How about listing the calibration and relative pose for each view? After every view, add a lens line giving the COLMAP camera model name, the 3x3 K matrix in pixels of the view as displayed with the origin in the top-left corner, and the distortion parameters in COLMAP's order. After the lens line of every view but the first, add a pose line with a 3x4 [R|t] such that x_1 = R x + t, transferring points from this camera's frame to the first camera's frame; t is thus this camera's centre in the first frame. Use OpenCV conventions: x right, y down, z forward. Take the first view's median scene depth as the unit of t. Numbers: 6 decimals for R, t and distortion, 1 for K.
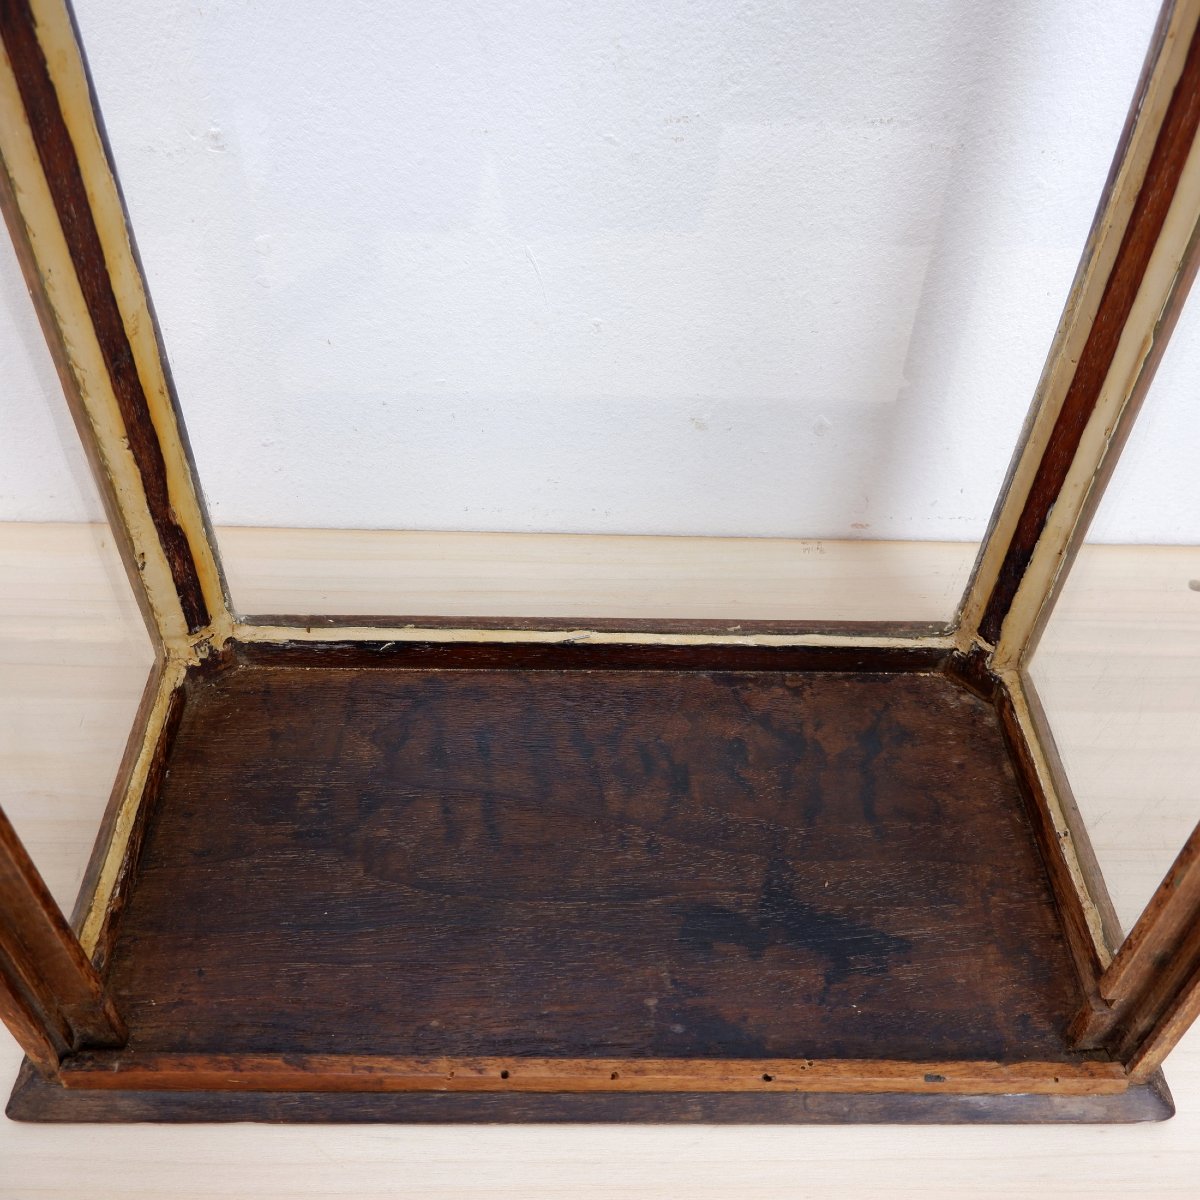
lens RADIAL K [[1135.8, 0, 602.4], [0, 1135.8, 579.6], [0, 0, 1]] dist [0.006631, 0.005802]
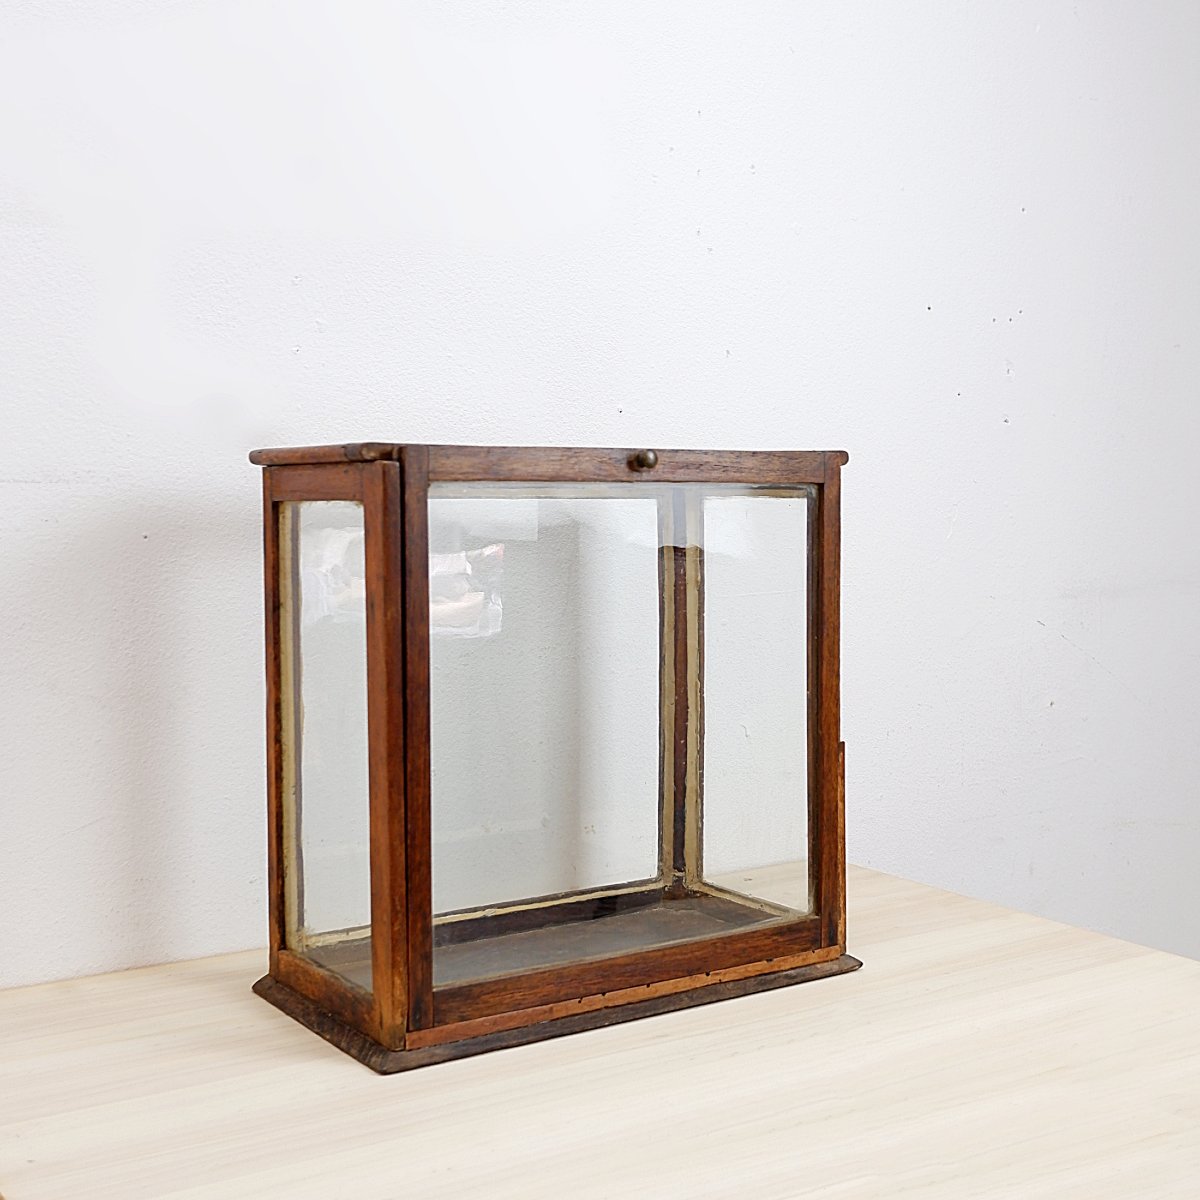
lens RADIAL K [[1600.3, 0, 556.8], [0, 1600.3, 600.9], [0, 0, 1]] dist [0.011049, 0.039760]
pose [[0.839928, -0.070901, 0.538047, -1.223759], [0.409853, 0.732731, -0.543254, 1.080940], [-0.355727, 0.676815, 0.644500, -0.936222]]
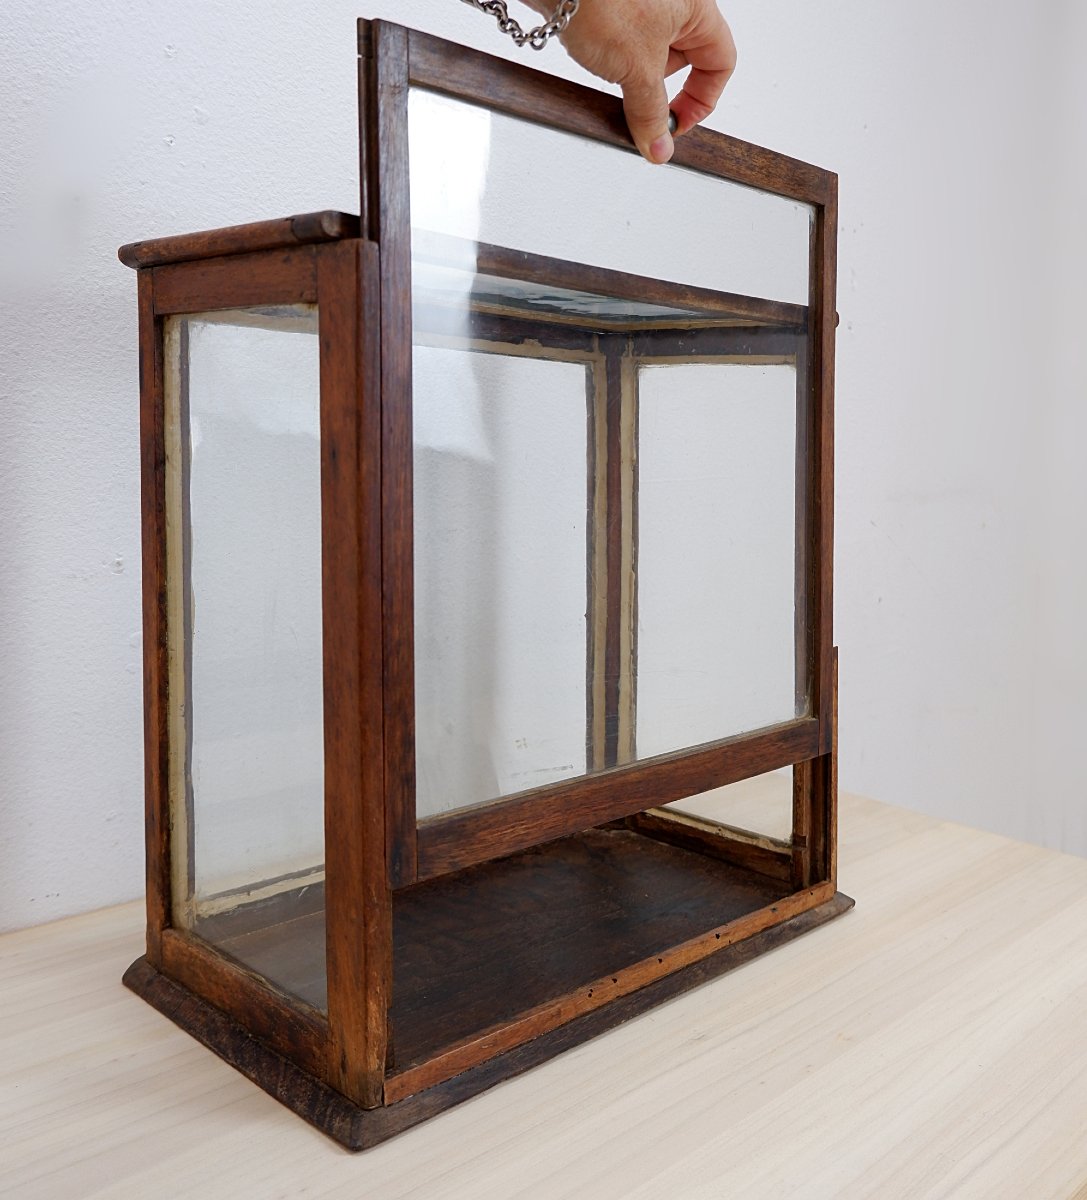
lens RADIAL K [[1190.1, 0, 544.6], [0, 1190.1, 582.4], [0, 0, 1]] dist [-0.004266, 0.035177]
pose [[0.705190, -0.089018, 0.703408, -0.930103], [0.494155, 0.773146, -0.397563, 0.467372], [-0.508447, 0.627950, 0.589203, -0.165854]]
